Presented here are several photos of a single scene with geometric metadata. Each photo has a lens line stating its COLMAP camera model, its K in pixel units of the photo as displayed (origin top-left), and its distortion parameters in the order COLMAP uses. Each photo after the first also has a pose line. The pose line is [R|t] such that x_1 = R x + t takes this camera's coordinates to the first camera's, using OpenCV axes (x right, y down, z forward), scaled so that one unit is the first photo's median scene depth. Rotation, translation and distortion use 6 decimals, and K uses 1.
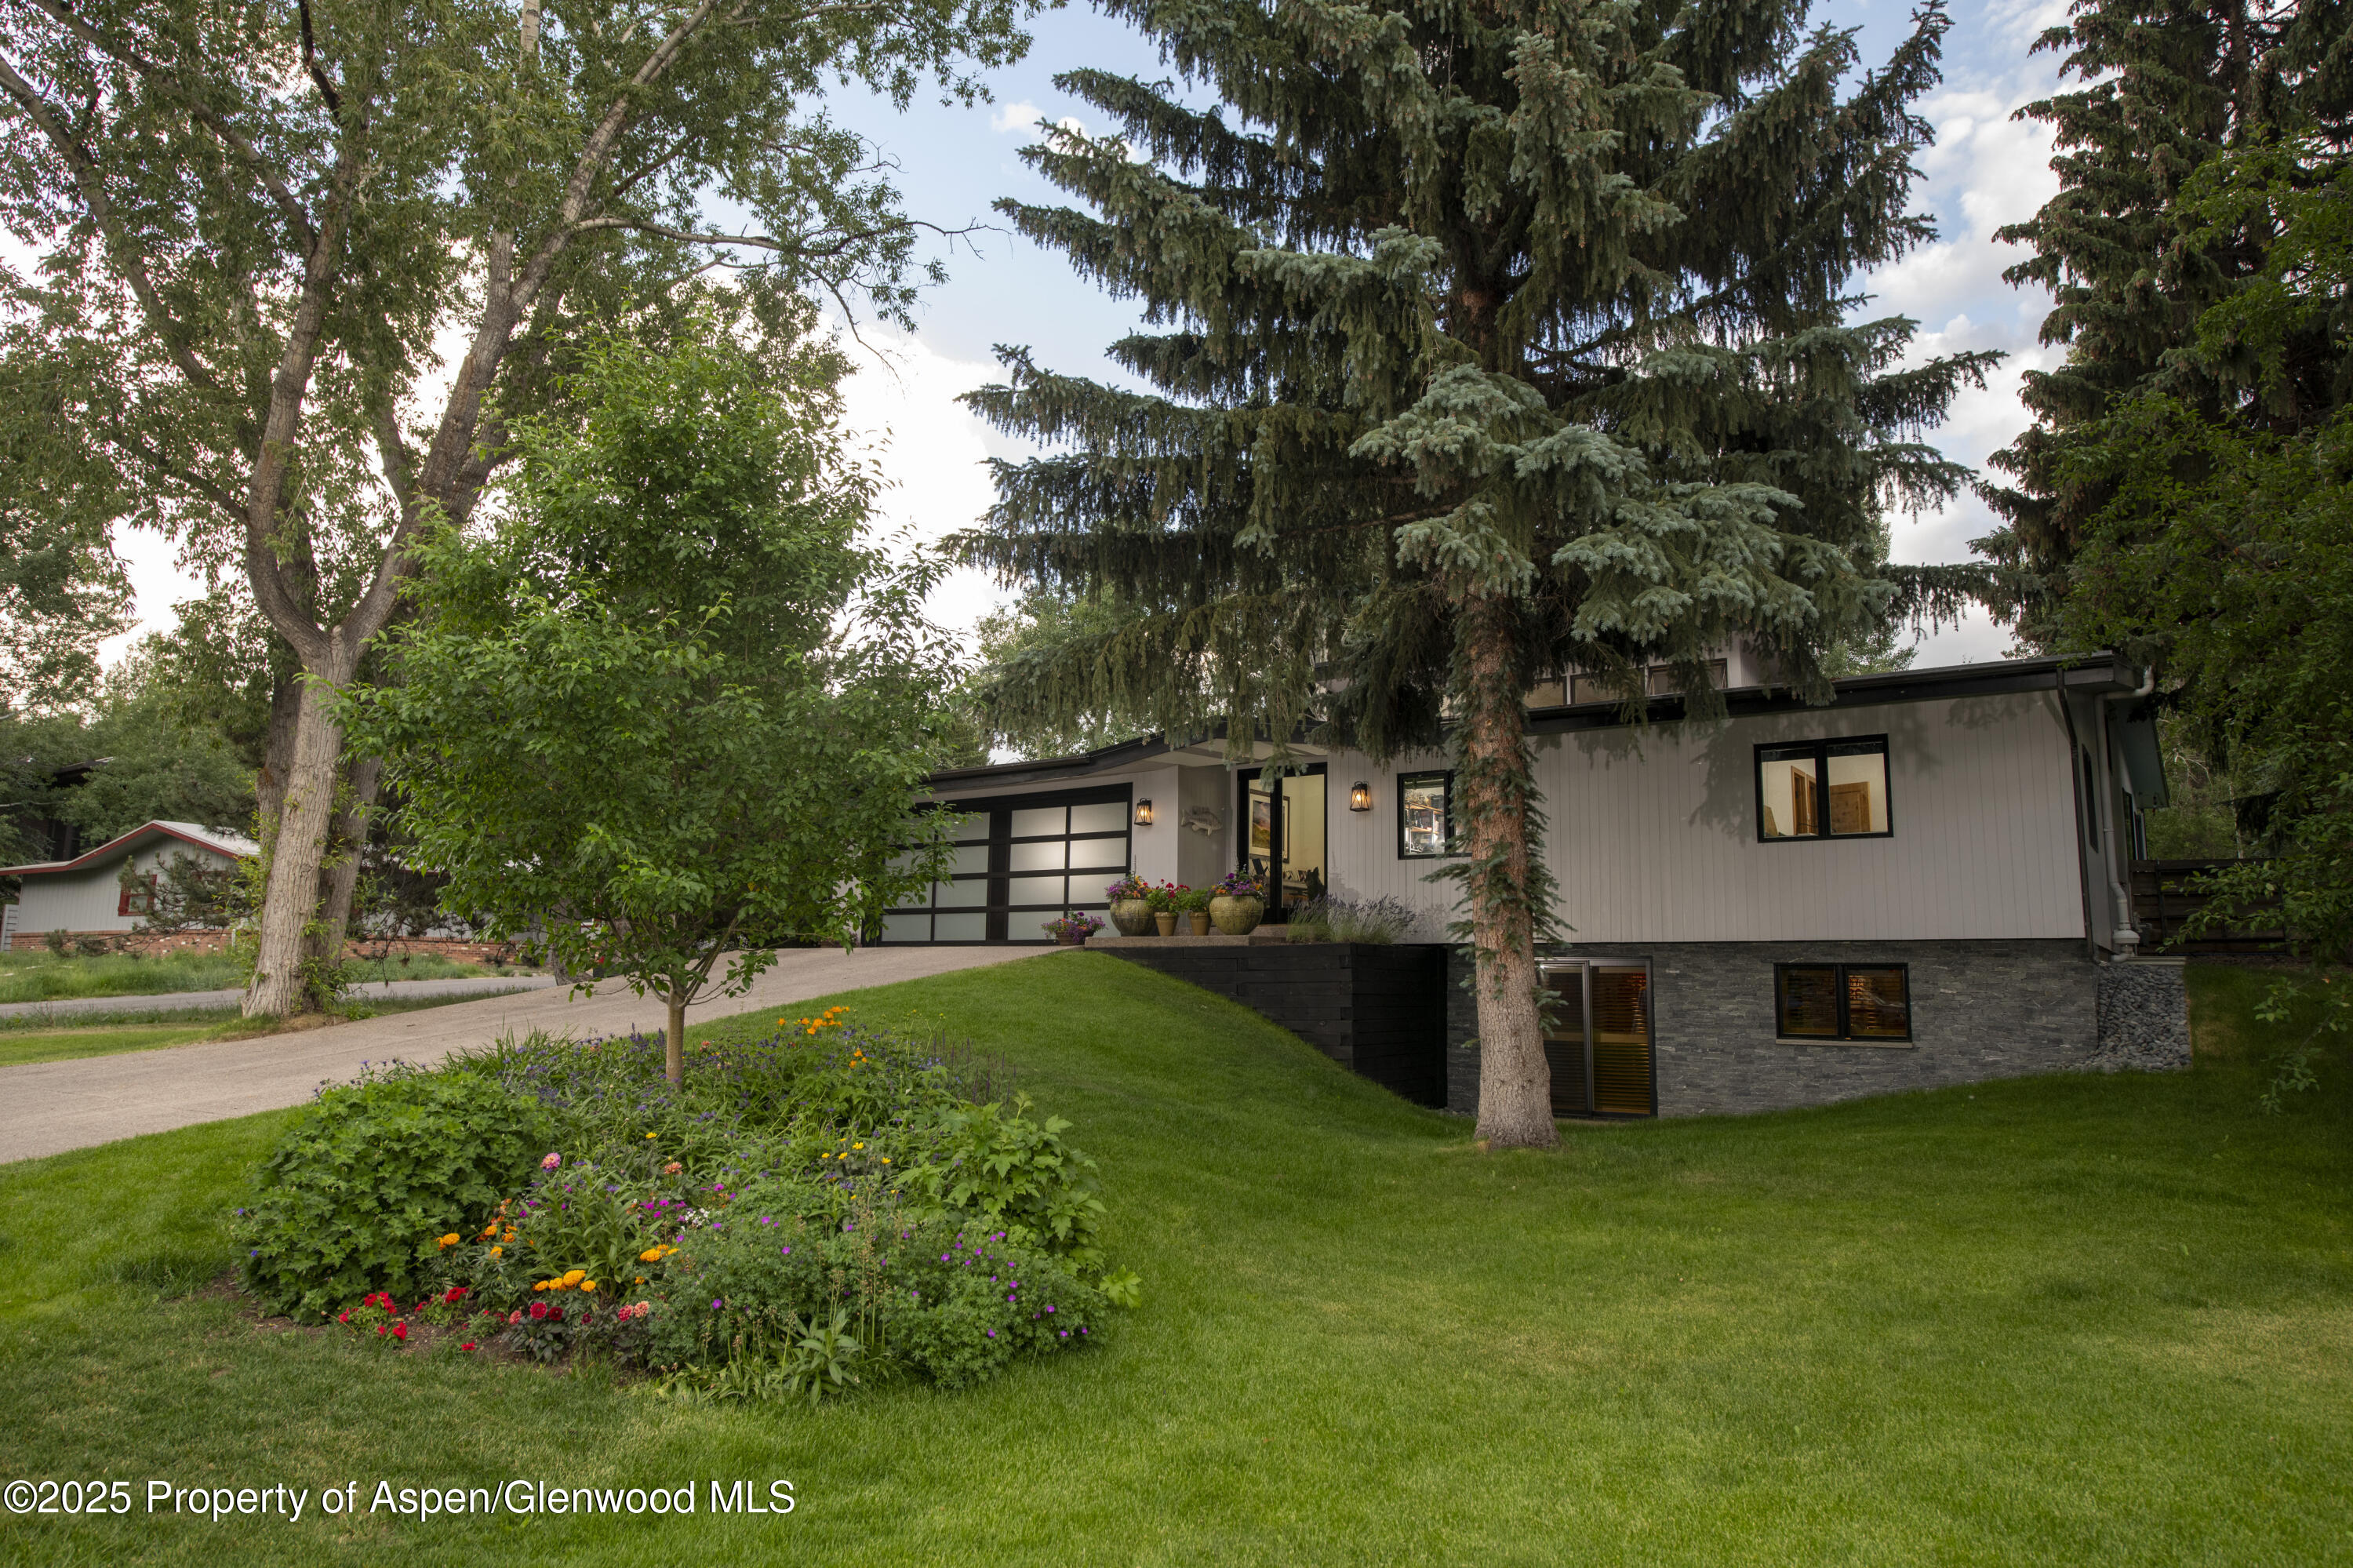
lens RADIAL K [[1481.7, 0, 1193.8], [0, 1481.7, 782.4], [0, 0, 1]] dist [0.011683, 0.002791]
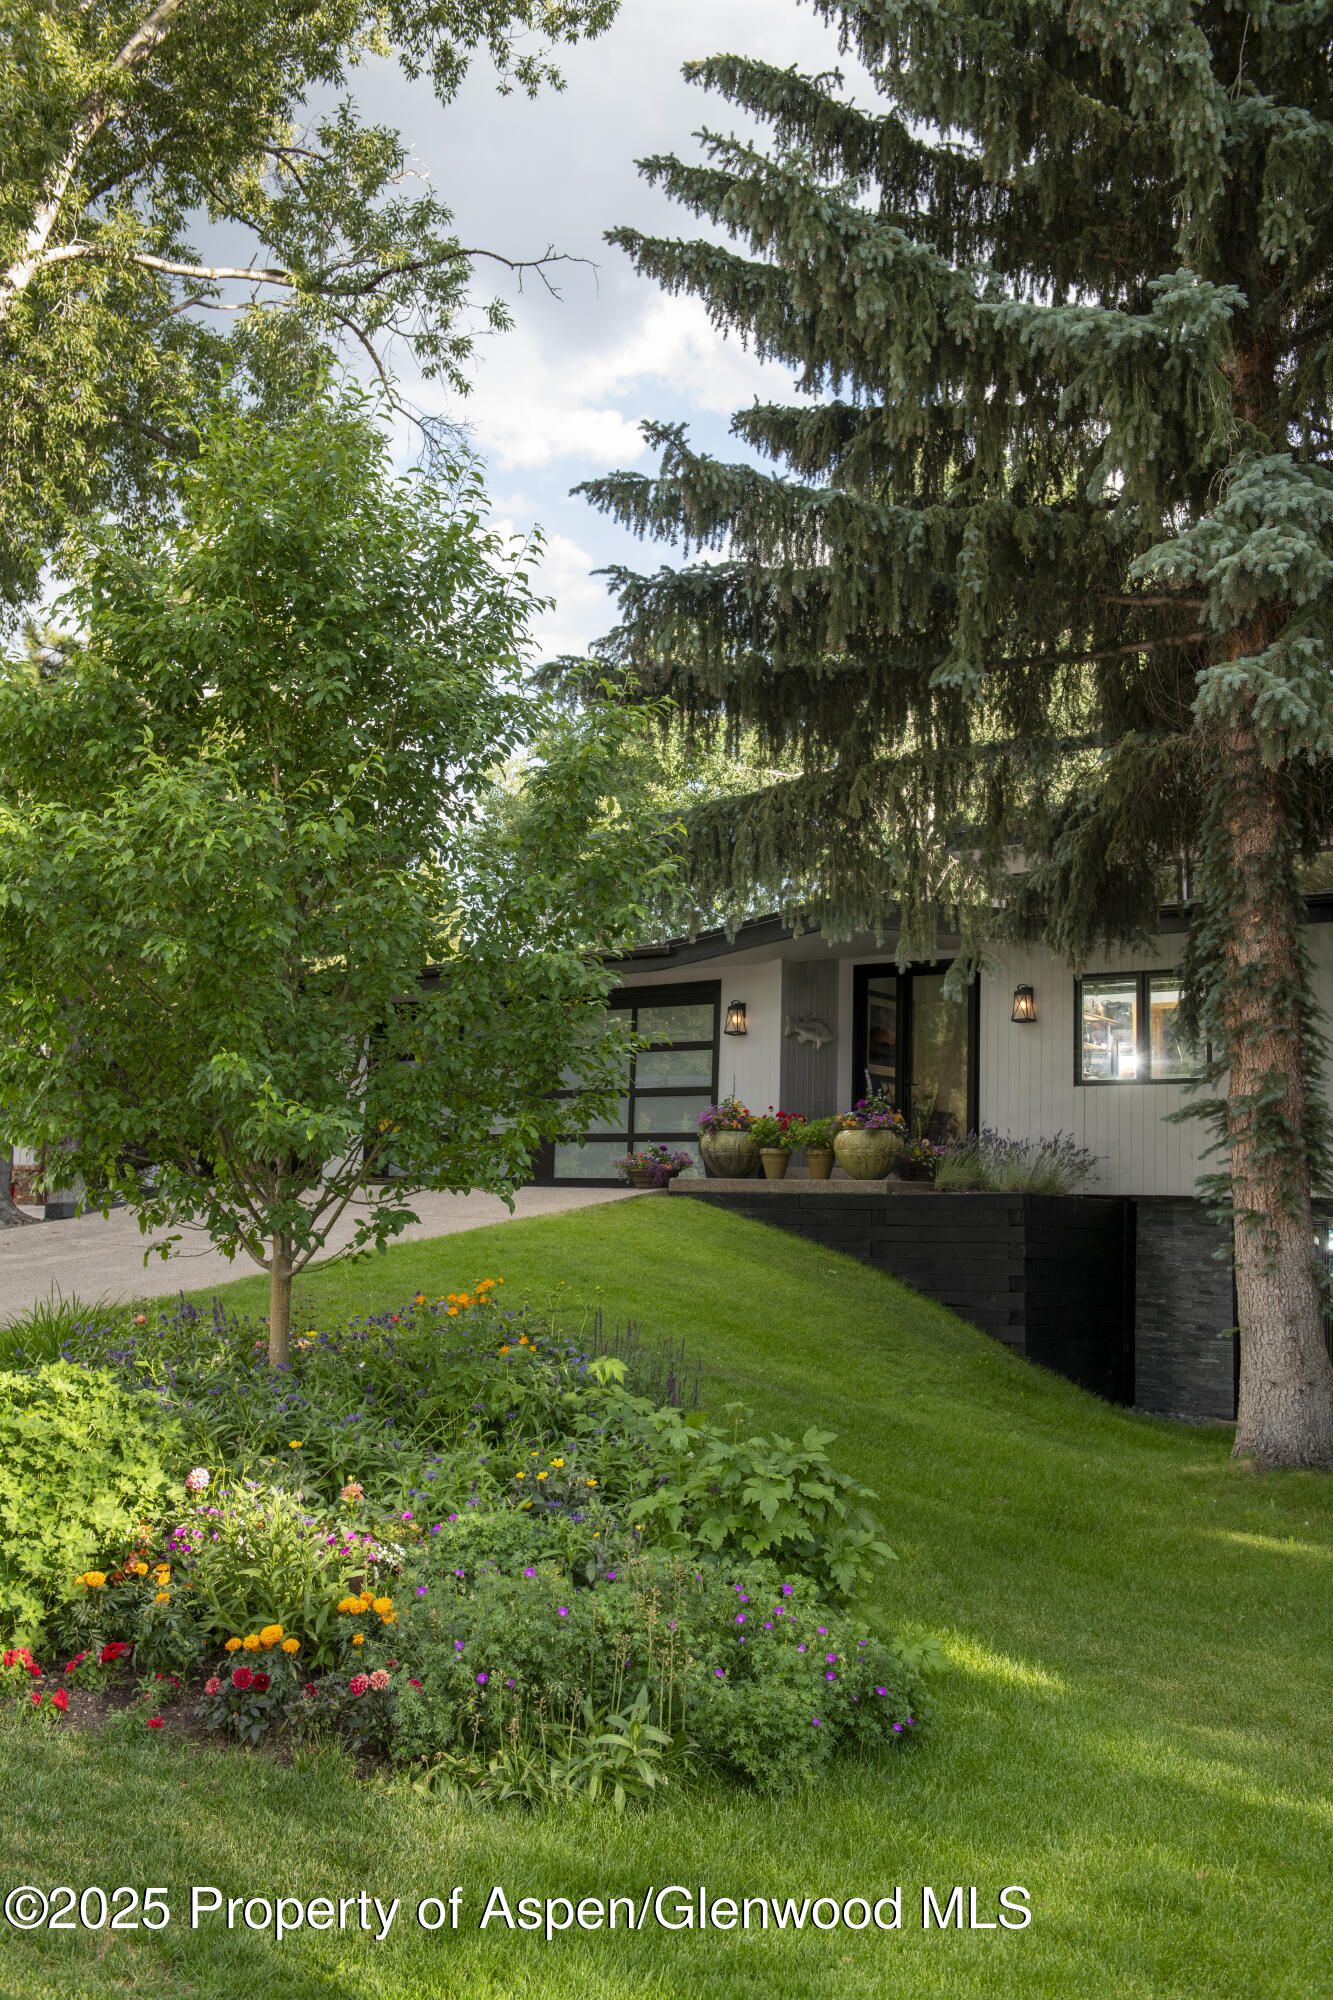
lens RADIAL K [[1897.5, 0, 666.5], [0, 1897.5, 1000.0], [0, 0, 1]] dist [0.002580, 0.096515]
pose [[0.999631, 0.015860, -0.022033, -0.084237], [-0.015495, 0.999742, 0.016628, -0.009272], [0.022291, -0.016280, 0.999619, 0.003609]]
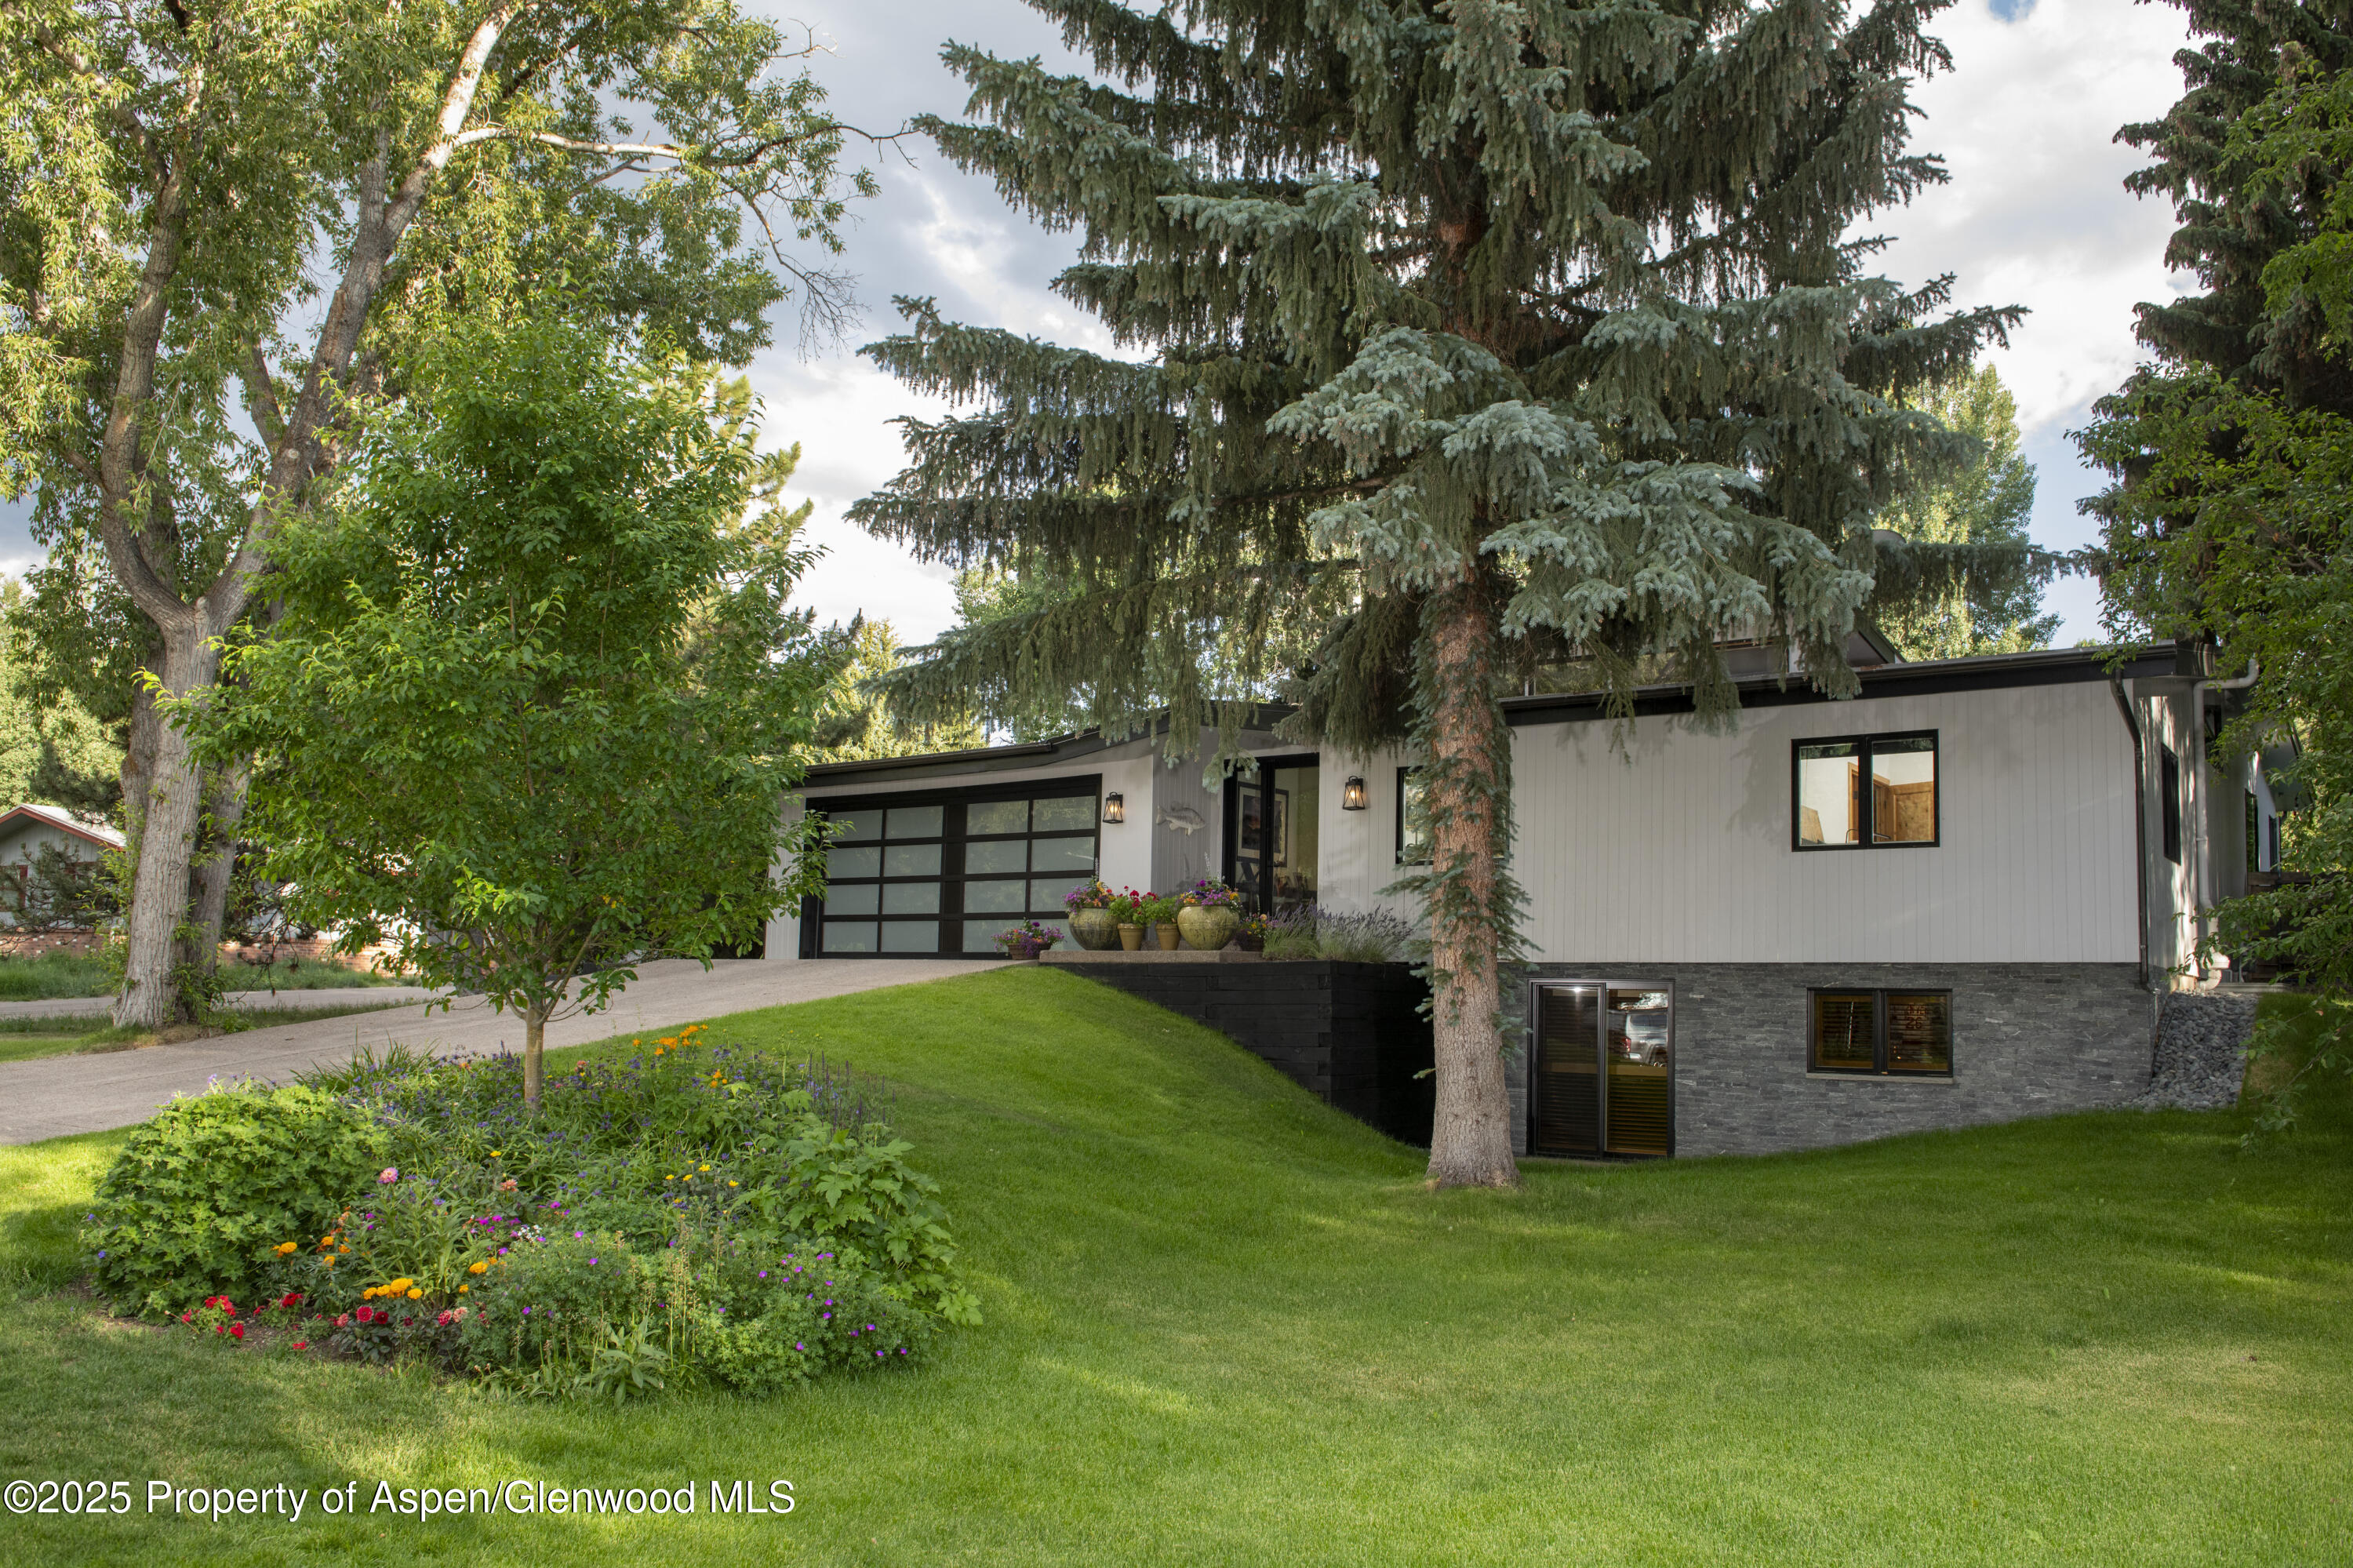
lens RADIAL K [[1787.8, 0, 1192.3], [0, 1787.8, 865.4], [0, 0, 1]] dist [-0.019920, -0.003657]
pose [[0.999619, 0.008686, -0.026193, 0.069577], [-0.007142, 0.998264, 0.058467, -0.013629], [0.026656, -0.058258, 0.997946, -0.083916]]
